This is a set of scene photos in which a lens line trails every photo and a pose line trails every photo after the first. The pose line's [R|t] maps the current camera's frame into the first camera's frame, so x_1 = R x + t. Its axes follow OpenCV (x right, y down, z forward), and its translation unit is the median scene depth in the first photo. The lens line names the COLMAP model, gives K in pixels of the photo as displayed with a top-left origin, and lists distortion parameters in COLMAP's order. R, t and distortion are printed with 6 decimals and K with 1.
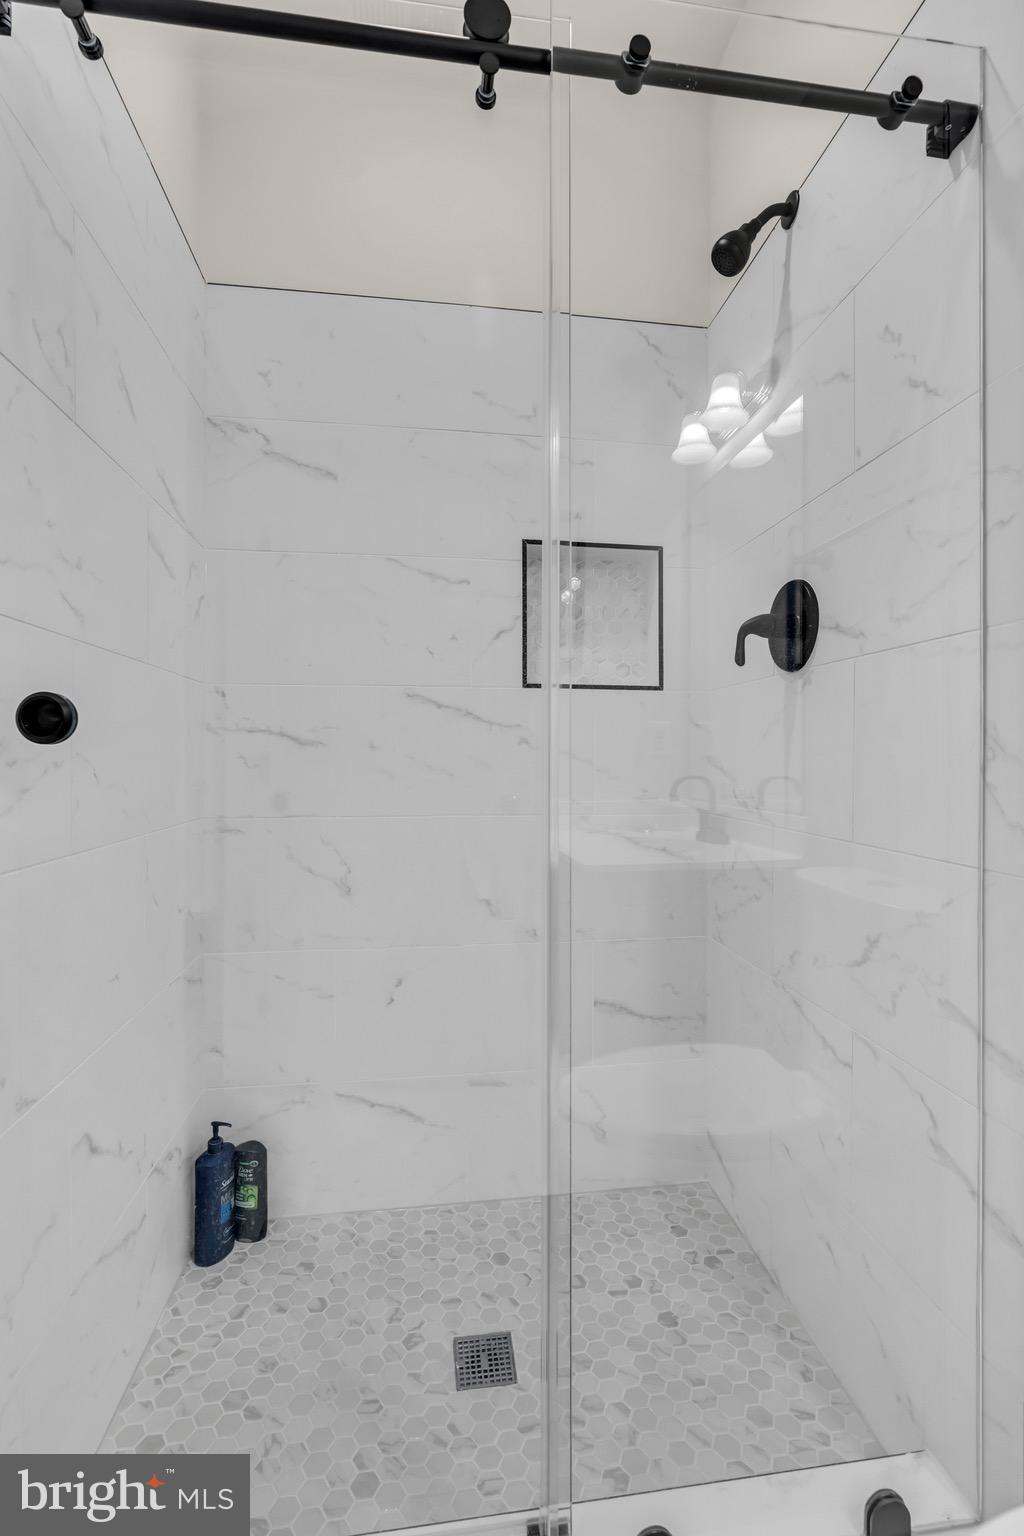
lens RADIAL K [[701.7, 0, 515.2], [0, 701.7, 751.4], [0, 0, 1]] dist [-0.003411, 0.001113]
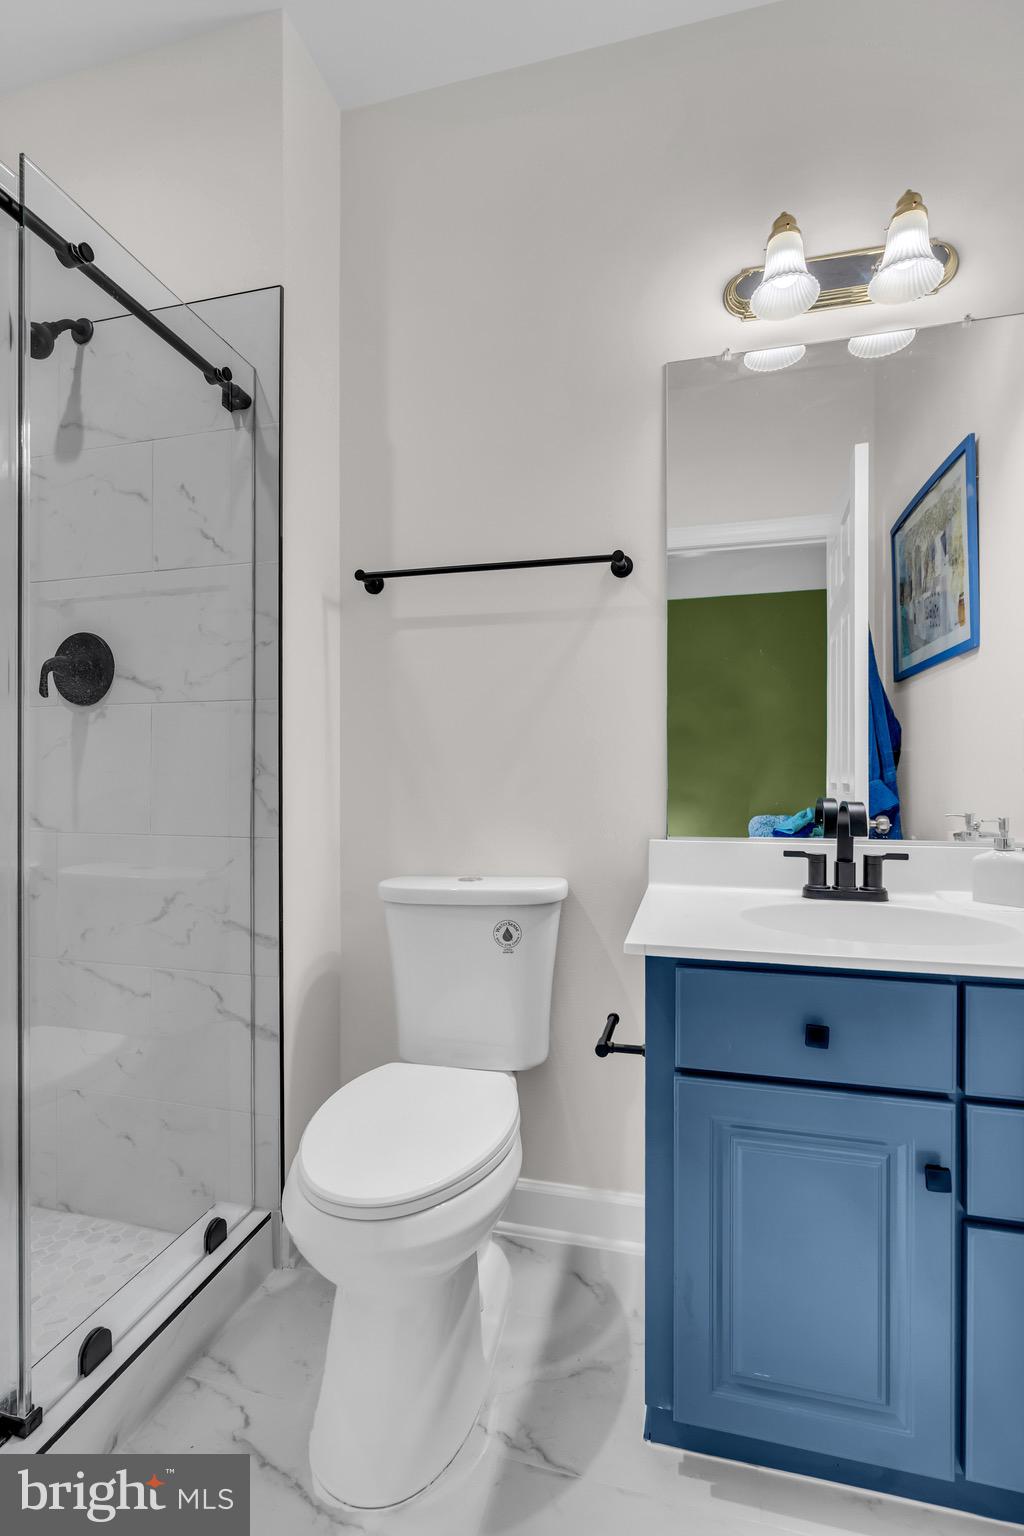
lens RADIAL K [[721.2, 0, 512.0], [0, 721.2, 768.0], [0, 0, 1]] dist [0.000157, 0.000006]
pose [[0.373055, 0.004447, 0.927799, -0.658749], [-0.003949, 0.999987, -0.003206, -0.002300], [-0.927801, -0.002468, 0.373067, -0.235491]]
